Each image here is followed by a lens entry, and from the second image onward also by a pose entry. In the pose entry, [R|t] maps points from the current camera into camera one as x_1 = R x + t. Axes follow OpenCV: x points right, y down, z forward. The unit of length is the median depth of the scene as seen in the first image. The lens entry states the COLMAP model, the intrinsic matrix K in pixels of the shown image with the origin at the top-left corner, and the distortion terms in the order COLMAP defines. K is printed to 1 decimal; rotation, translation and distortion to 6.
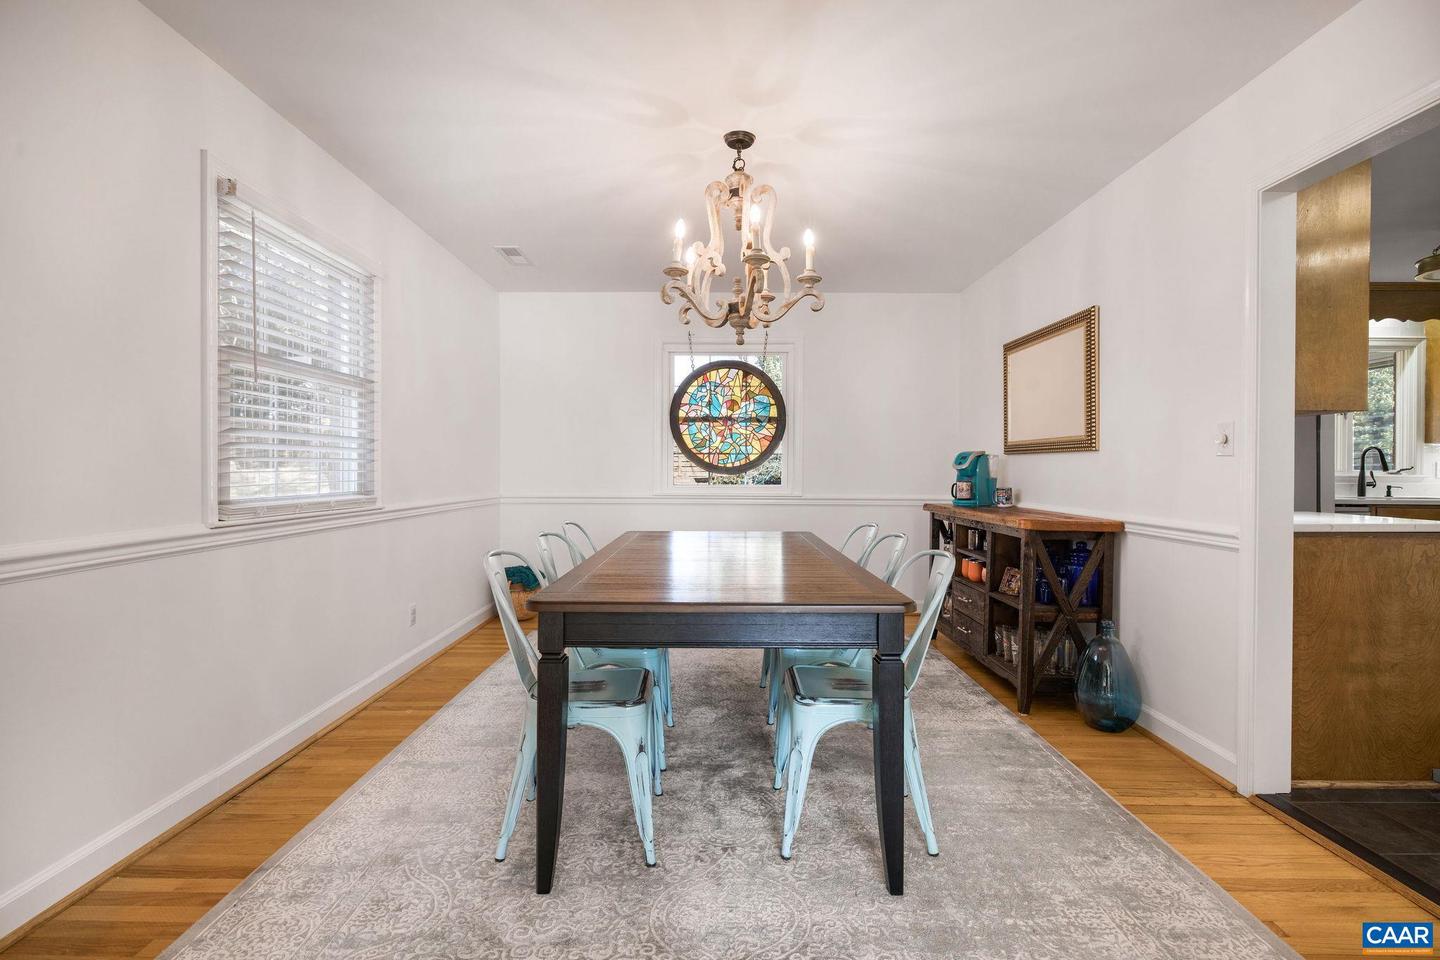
lens RADIAL K [[686.4, 0, 716.4], [0, 686.4, 478.5], [0, 0, 1]] dist [-0.005353, -0.000691]
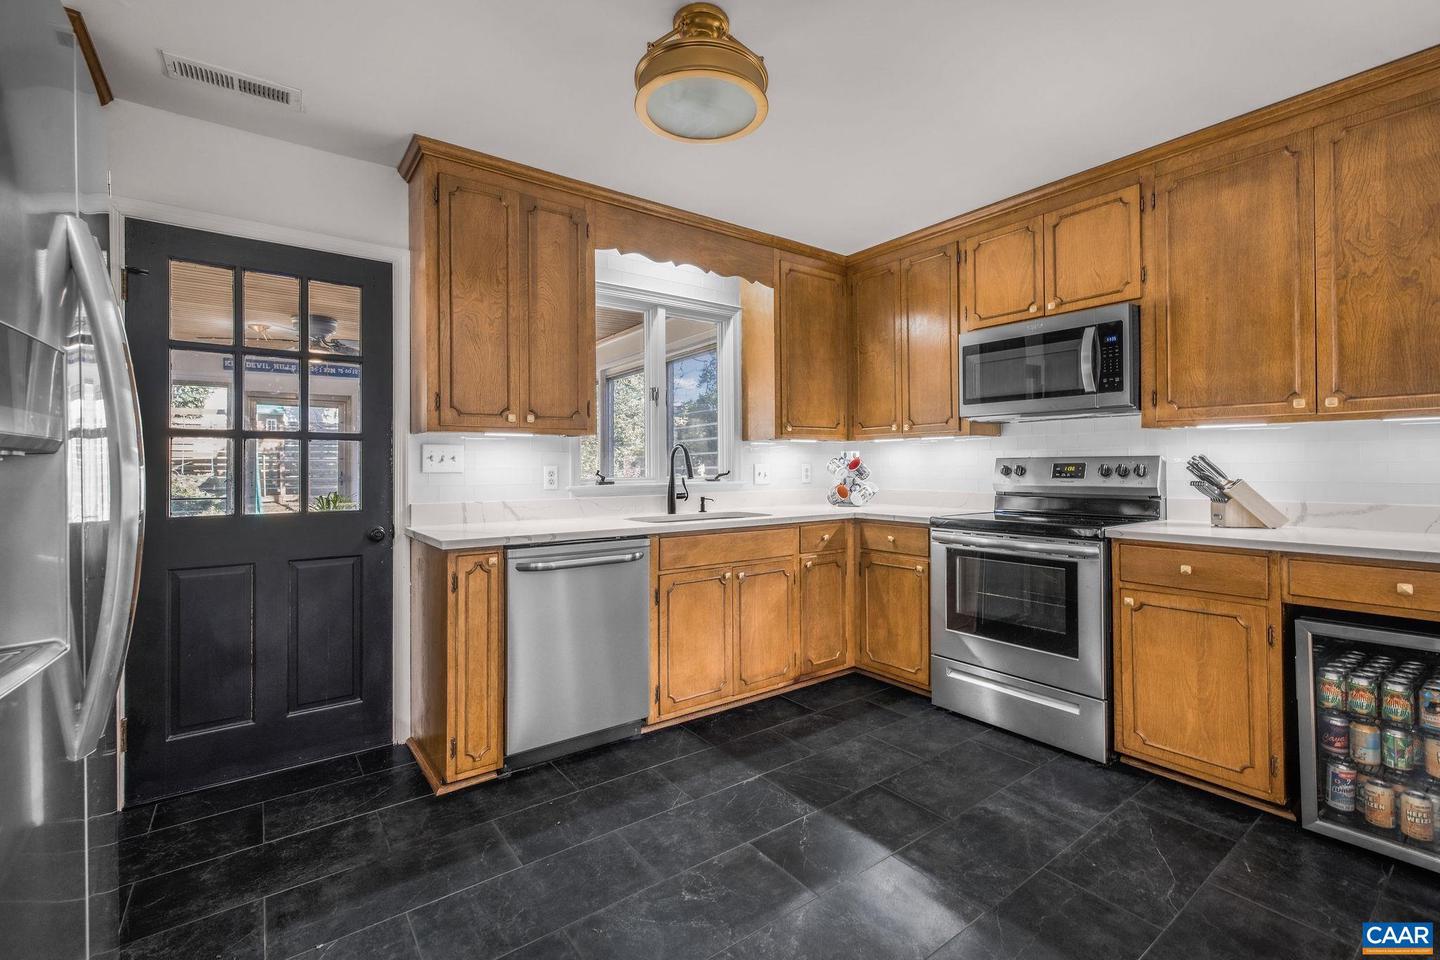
lens RADIAL K [[610.9, 0, 714.3], [0, 610.9, 465.5], [0, 0, 1]] dist [-0.000121, 0.000171]
pose [[0.799987, -0.004875, 0.599997, 0.593522], [0.015982, 0.999785, -0.013185, -0.014646], [-0.599804, 0.020137, 0.799894, 0.457944]]
